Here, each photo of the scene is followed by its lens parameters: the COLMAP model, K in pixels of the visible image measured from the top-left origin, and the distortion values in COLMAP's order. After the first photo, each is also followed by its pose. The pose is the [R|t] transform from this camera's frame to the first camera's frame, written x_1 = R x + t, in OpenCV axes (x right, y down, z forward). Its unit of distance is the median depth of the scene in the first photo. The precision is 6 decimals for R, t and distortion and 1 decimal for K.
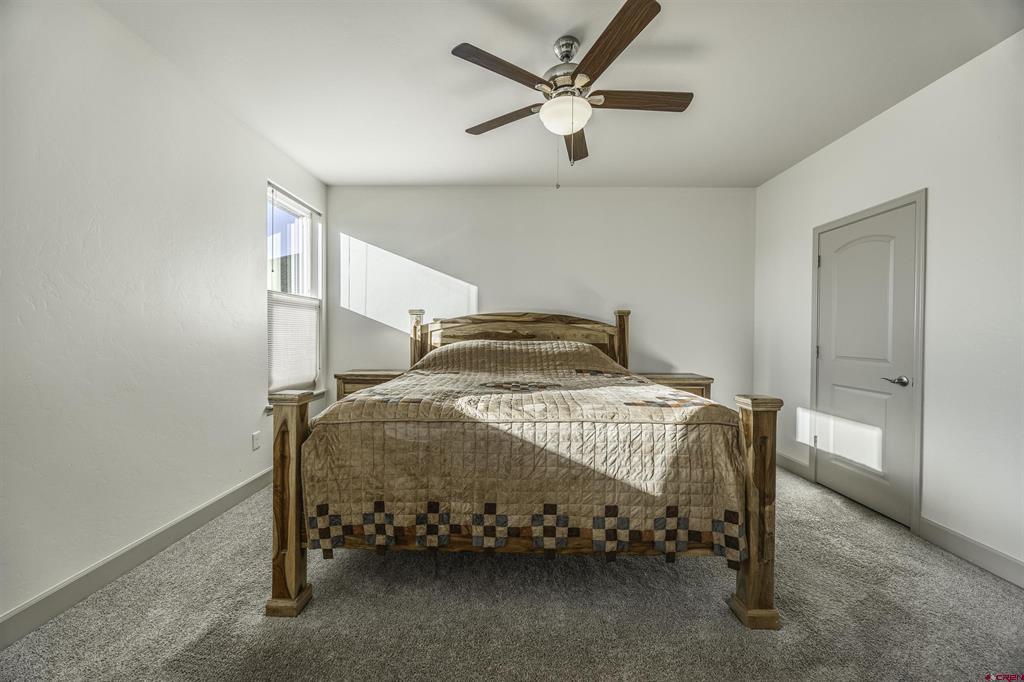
lens RADIAL K [[389.0, 0, 511.6], [0, 389.0, 338.5], [0, 0, 1]] dist [-0.000369, -0.000028]
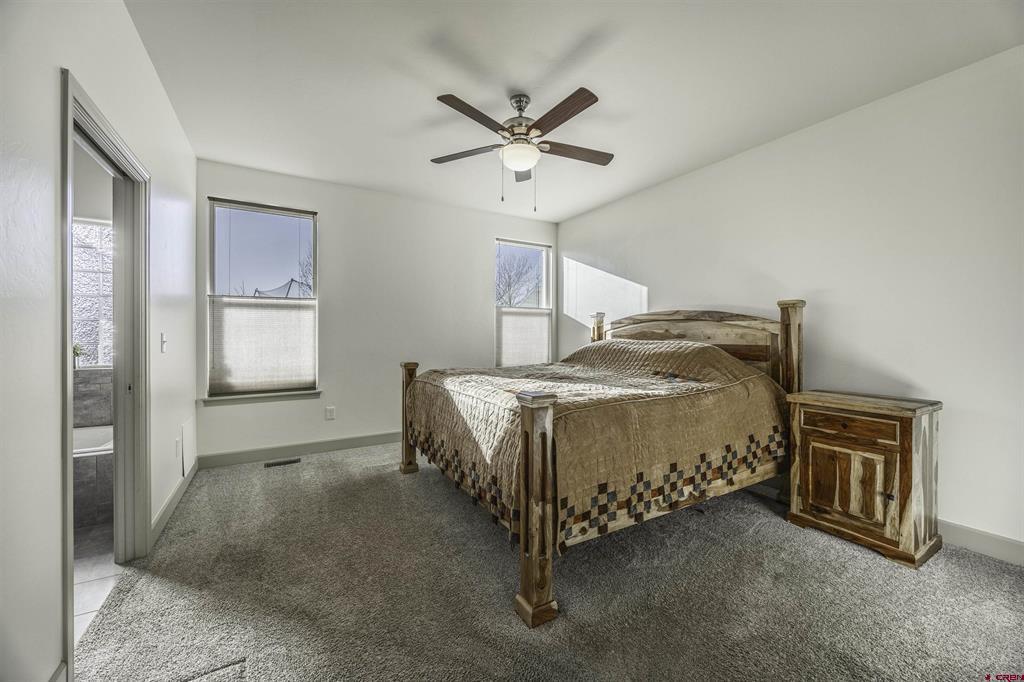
lens RADIAL K [[389.0, 0, 510.3], [0, 389.0, 337.4], [0, 0, 1]] dist [-0.000369, -0.000028]
pose [[0.525057, 0.003448, -0.851060, 0.617538], [-0.008814, 0.999960, -0.001387, 0.002773], [0.851021, 0.008229, 0.525067, 0.175099]]
